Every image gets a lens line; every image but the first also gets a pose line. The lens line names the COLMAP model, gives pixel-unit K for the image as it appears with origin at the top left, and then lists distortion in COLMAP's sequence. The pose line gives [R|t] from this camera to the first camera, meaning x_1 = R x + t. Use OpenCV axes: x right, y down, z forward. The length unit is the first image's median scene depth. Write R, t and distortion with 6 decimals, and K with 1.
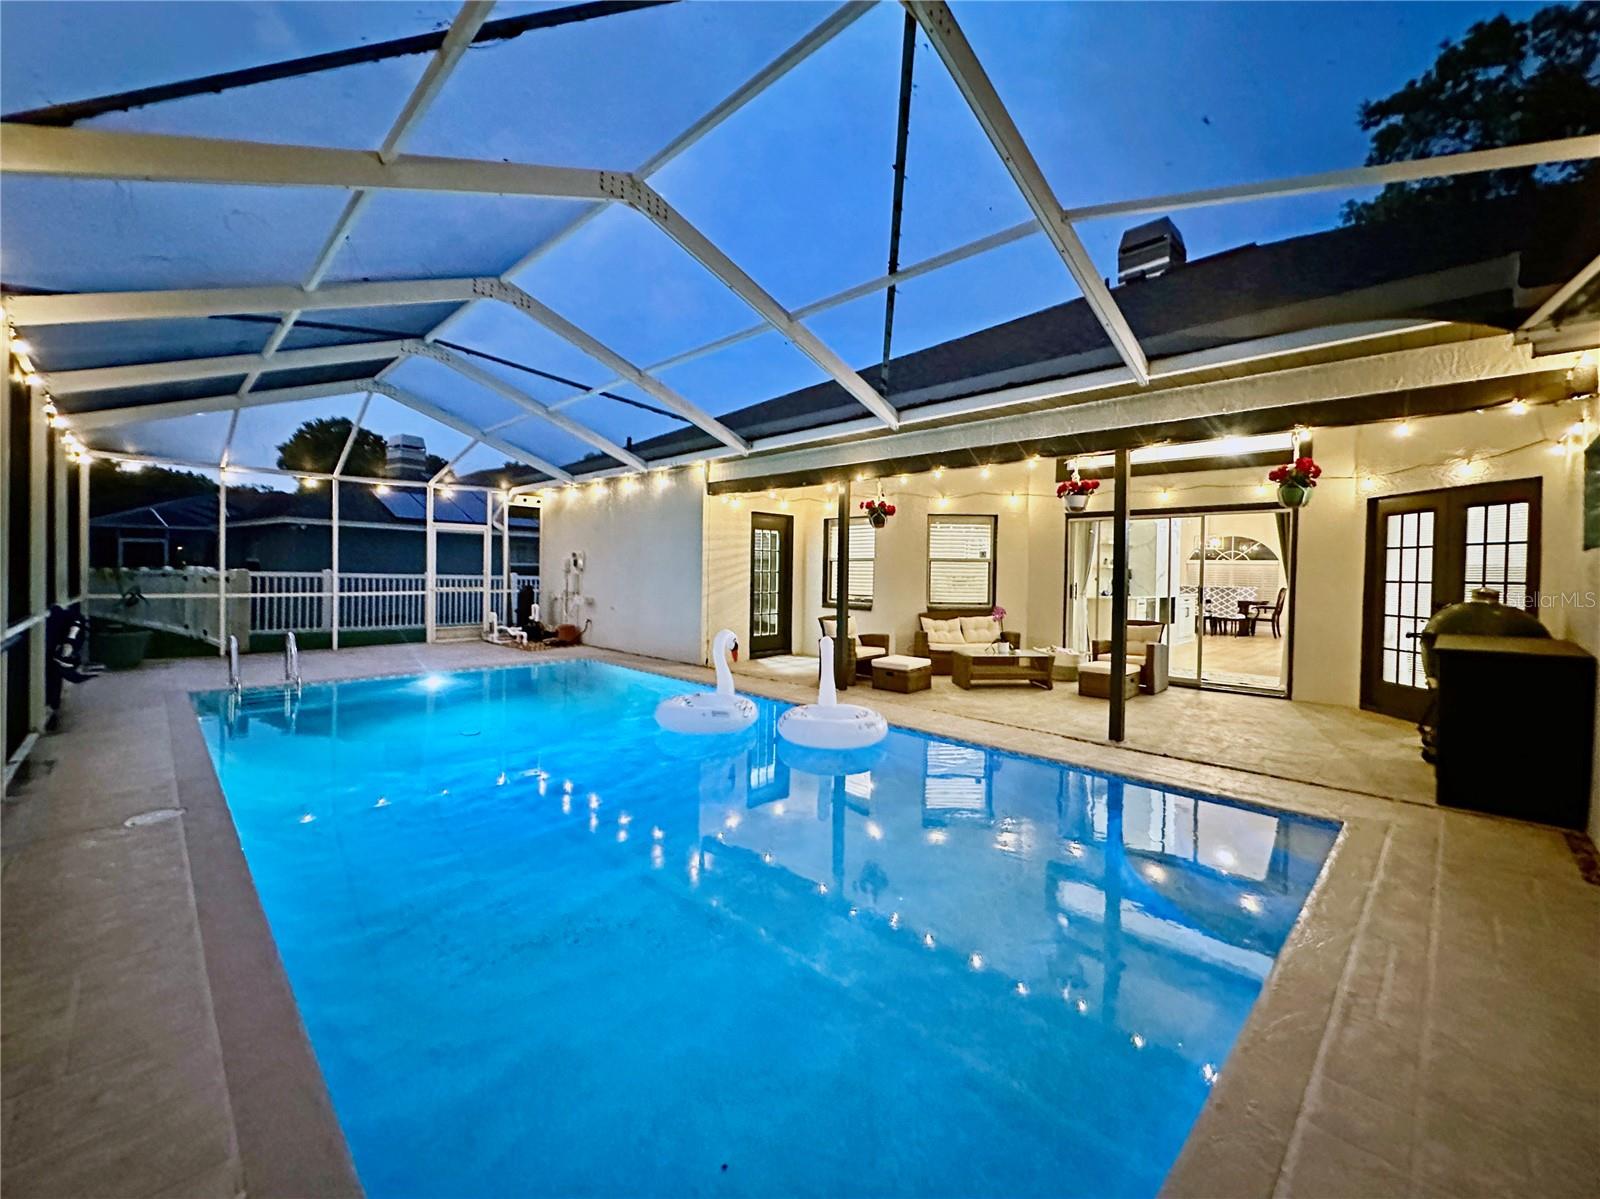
lens RADIAL K [[631.9, 0, 802.1], [0, 631.9, 565.6], [0, 0, 1]] dist [0.001363, 0.000175]
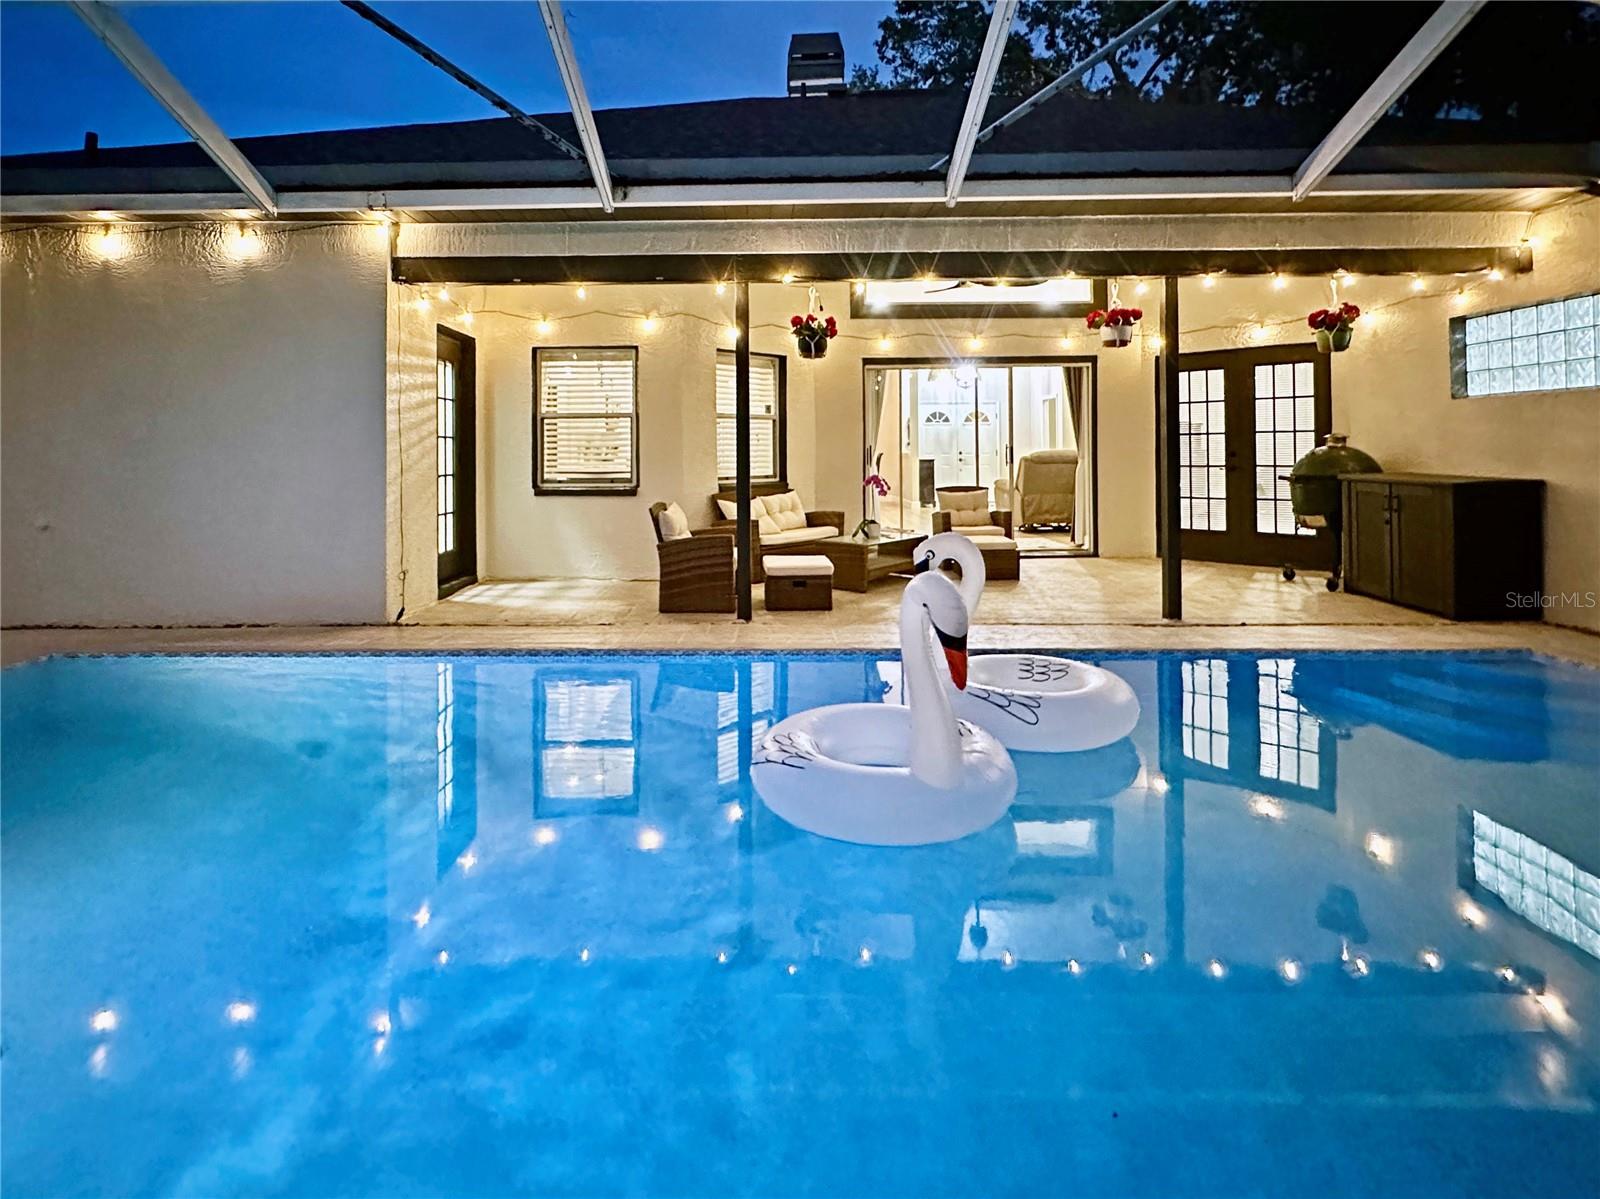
lens RADIAL K [[844.7, 0, 744.3], [0, 844.7, 433.9], [0, 0, 1]] dist [-0.001545, -0.000583]
pose [[0.736023, -0.007110, 0.676919, -0.513273], [0.012201, 0.999922, -0.002764, 0.018435], [-0.676846, 0.010293, 0.736052, 0.414469]]
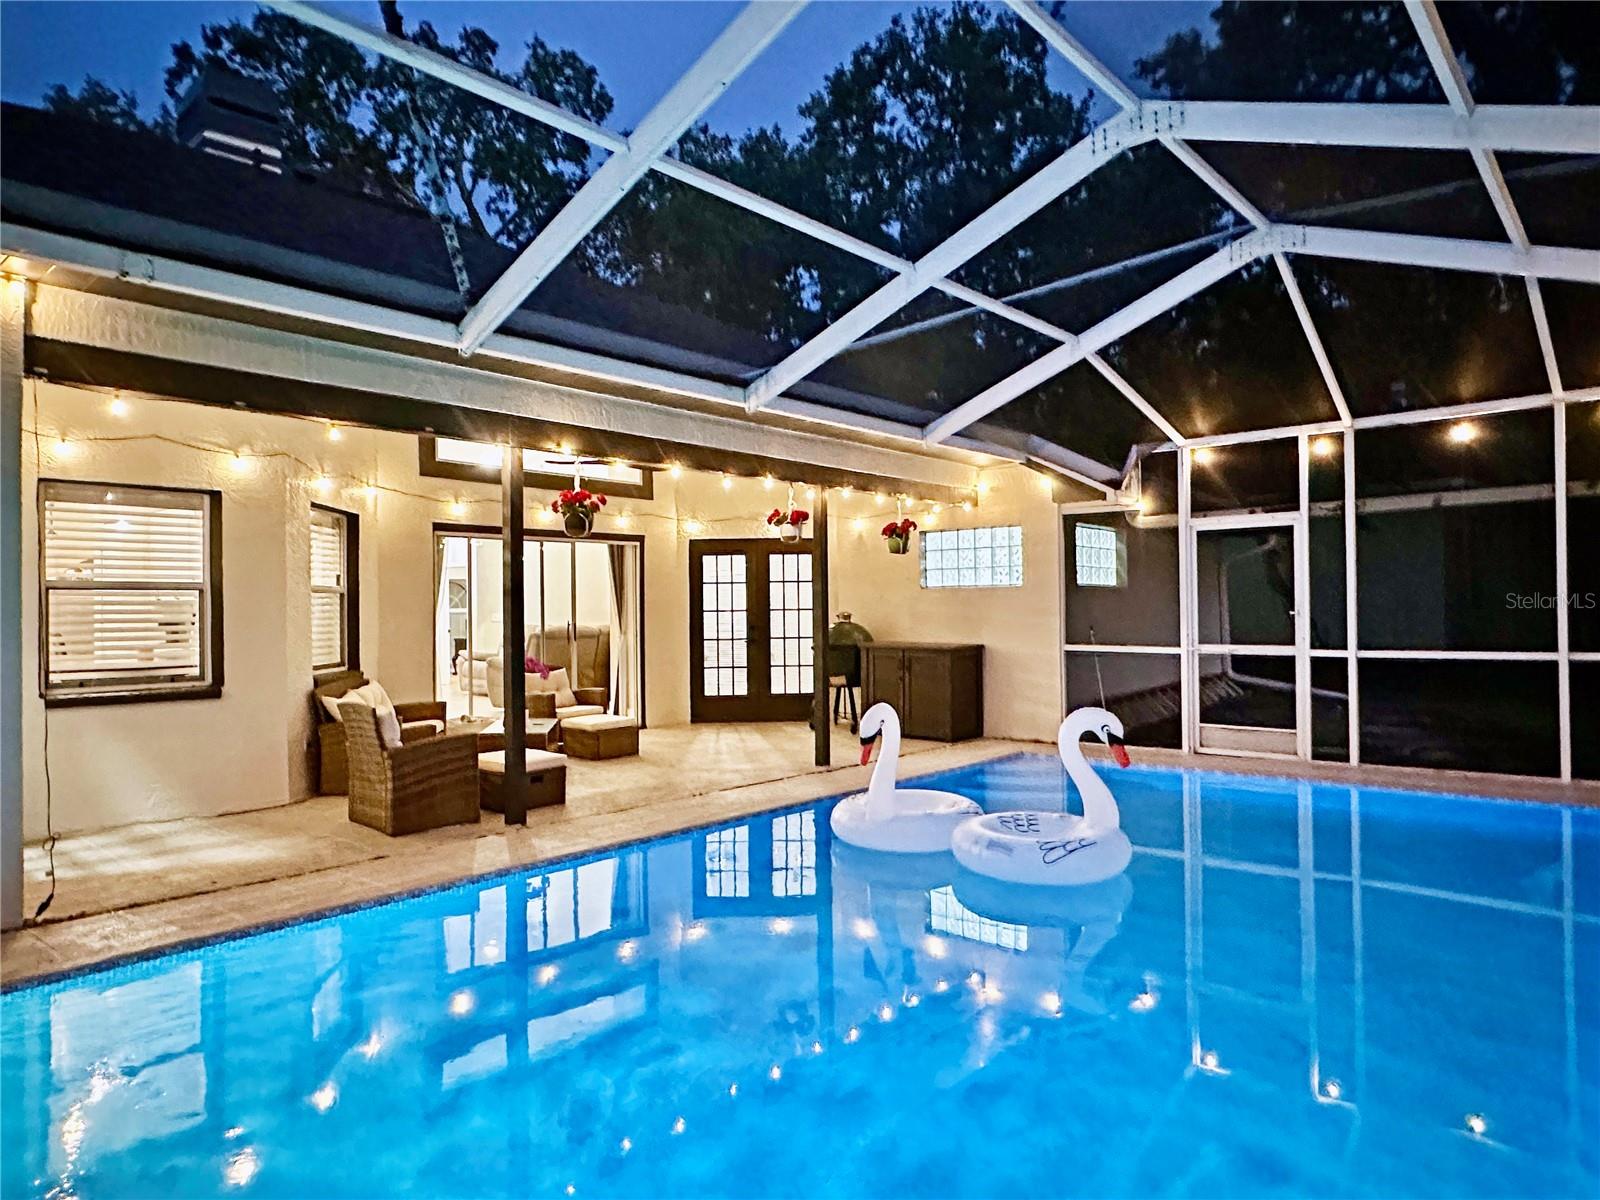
lens RADIAL K [[979.8, 0, 800.0], [0, 979.8, 600.0], [0, 0, 1]] dist [0.000689, 0.001032]
pose [[-0.038030, -0.004631, 0.999266, -0.831983], [0.000852, 0.999989, 0.004667, -0.003043], [-0.999276, 0.001029, -0.038026, 0.821647]]
